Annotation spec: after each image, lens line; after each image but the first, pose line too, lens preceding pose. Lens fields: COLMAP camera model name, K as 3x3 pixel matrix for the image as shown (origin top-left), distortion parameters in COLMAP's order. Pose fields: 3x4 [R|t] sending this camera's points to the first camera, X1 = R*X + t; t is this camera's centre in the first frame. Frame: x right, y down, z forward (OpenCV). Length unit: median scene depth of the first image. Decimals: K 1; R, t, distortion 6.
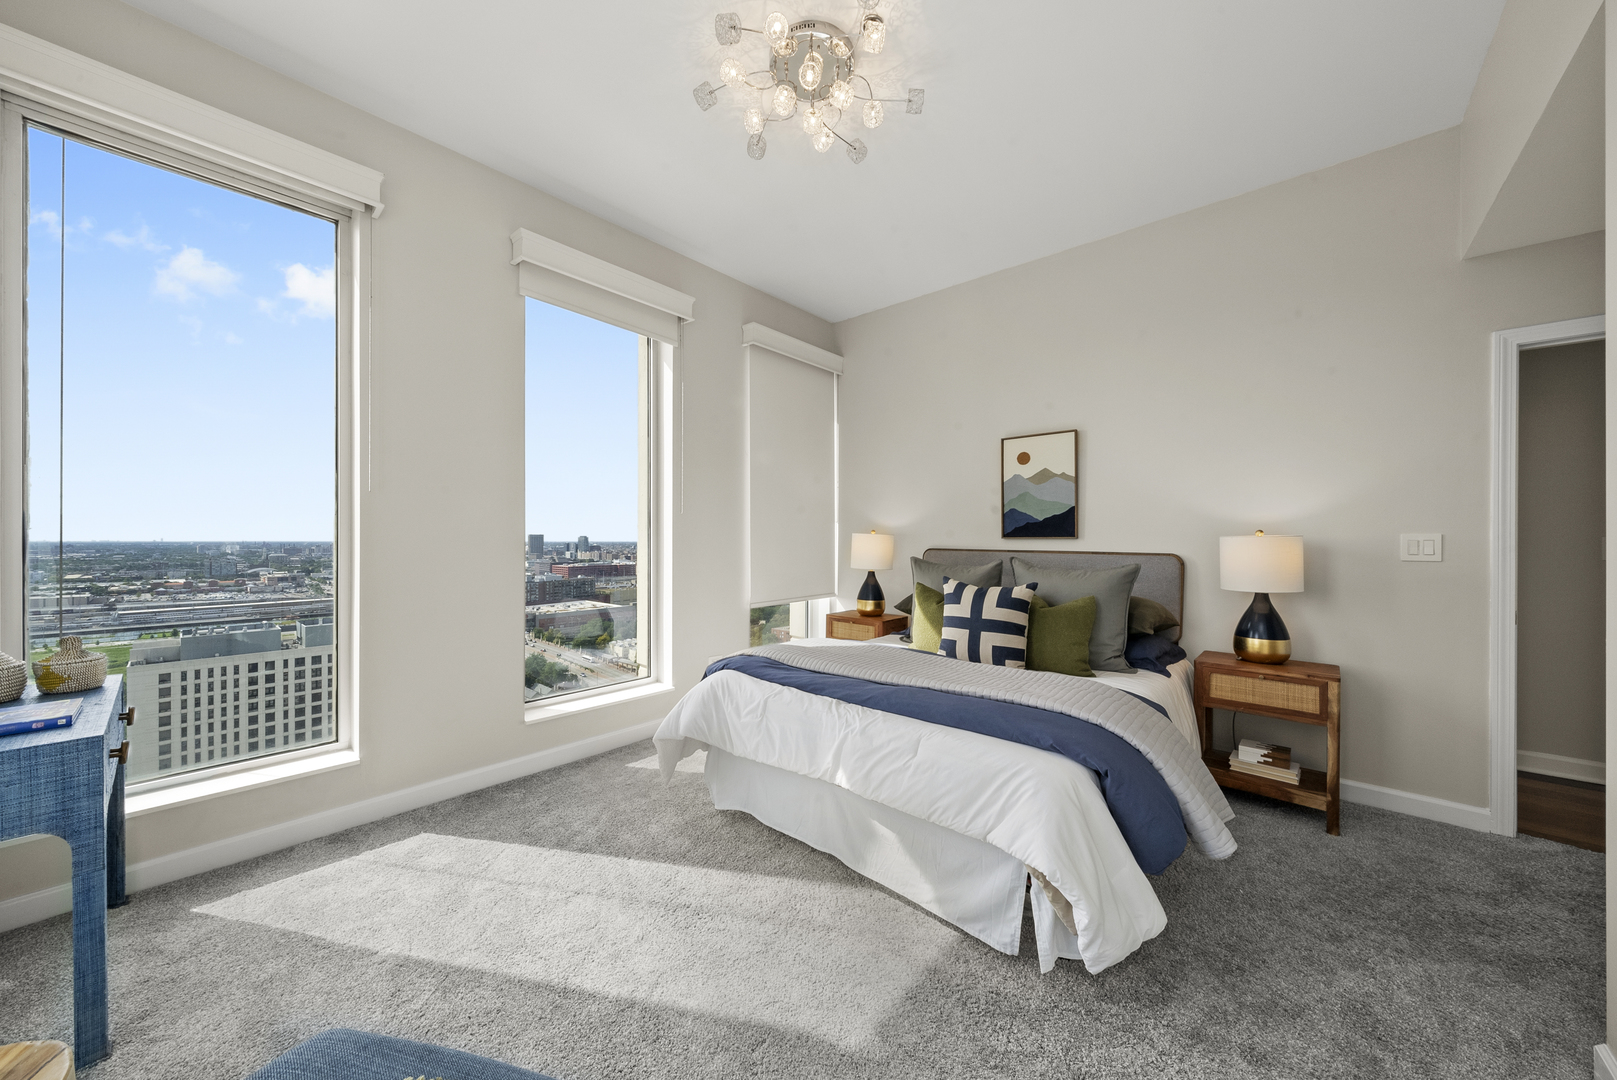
lens RADIAL K [[560.5, 0, 798.5], [0, 560.5, 531.5], [0, 0, 1]] dist [-0.001897, -0.000360]
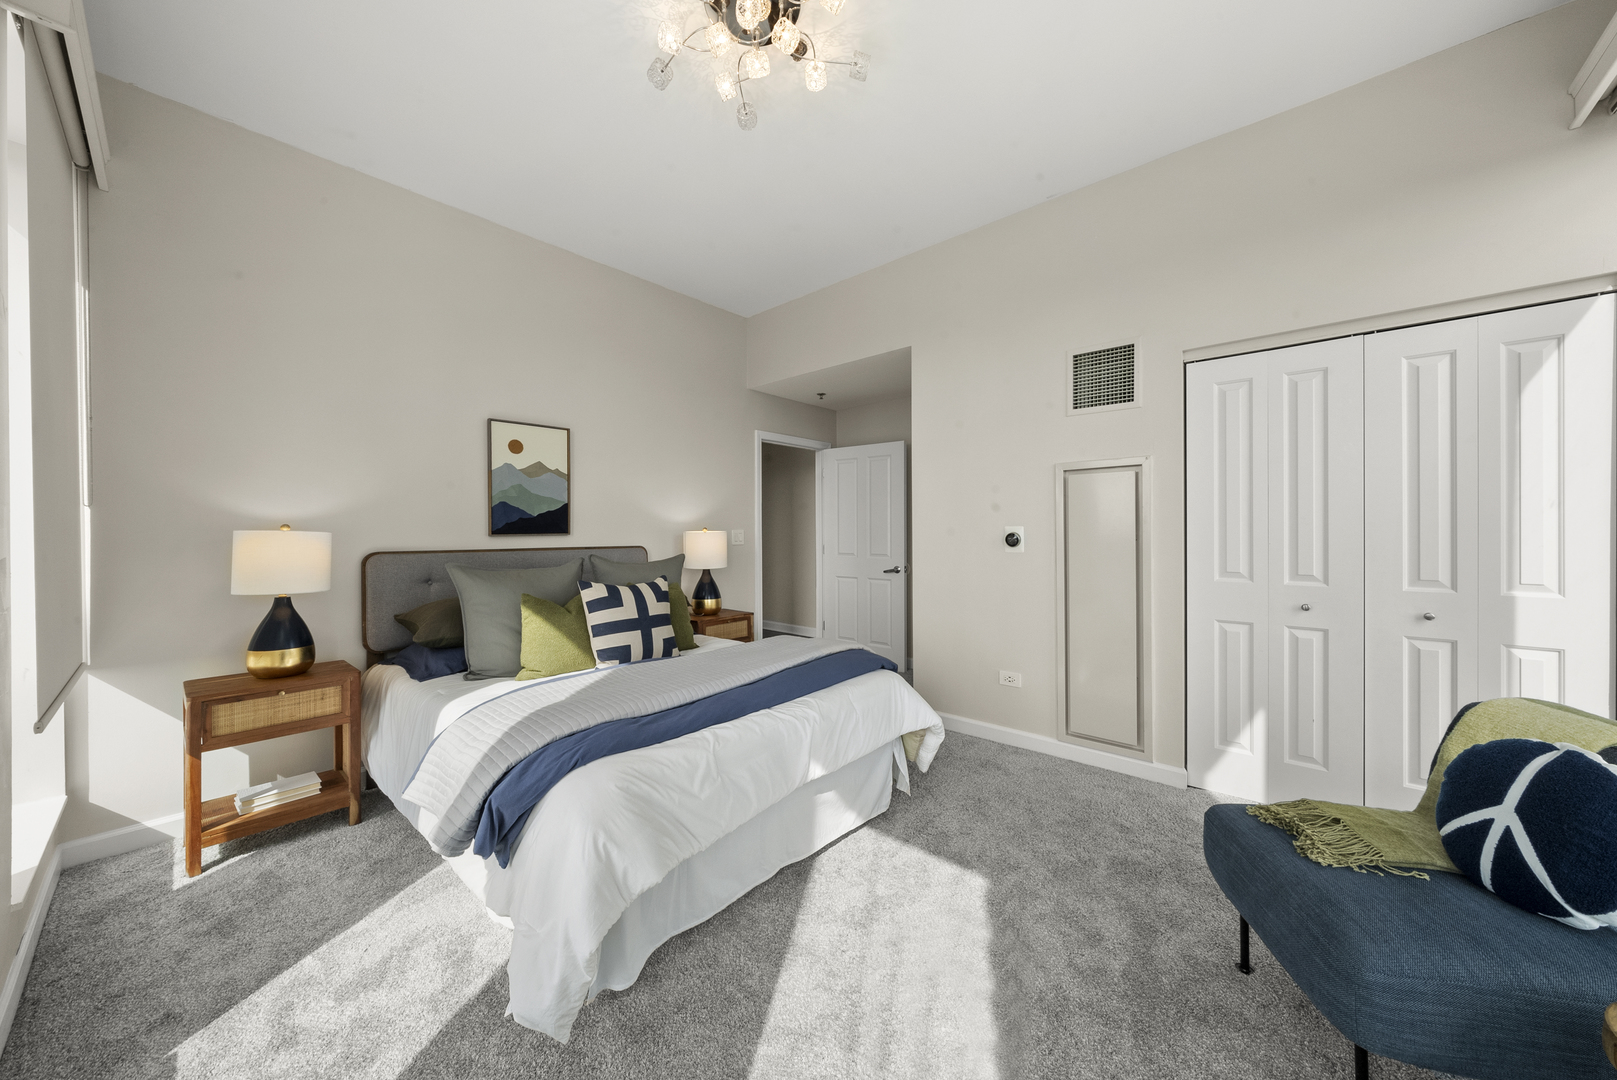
lens RADIAL K [[560.5, 0, 798.5], [0, 560.5, 531.5], [0, 0, 1]] dist [-0.001897, -0.000360]
pose [[-0.004317, -0.005725, 0.999974, -0.533462], [-0.006060, 0.999965, 0.005699, -0.002086], [-0.999972, -0.006035, -0.004351, 0.584555]]
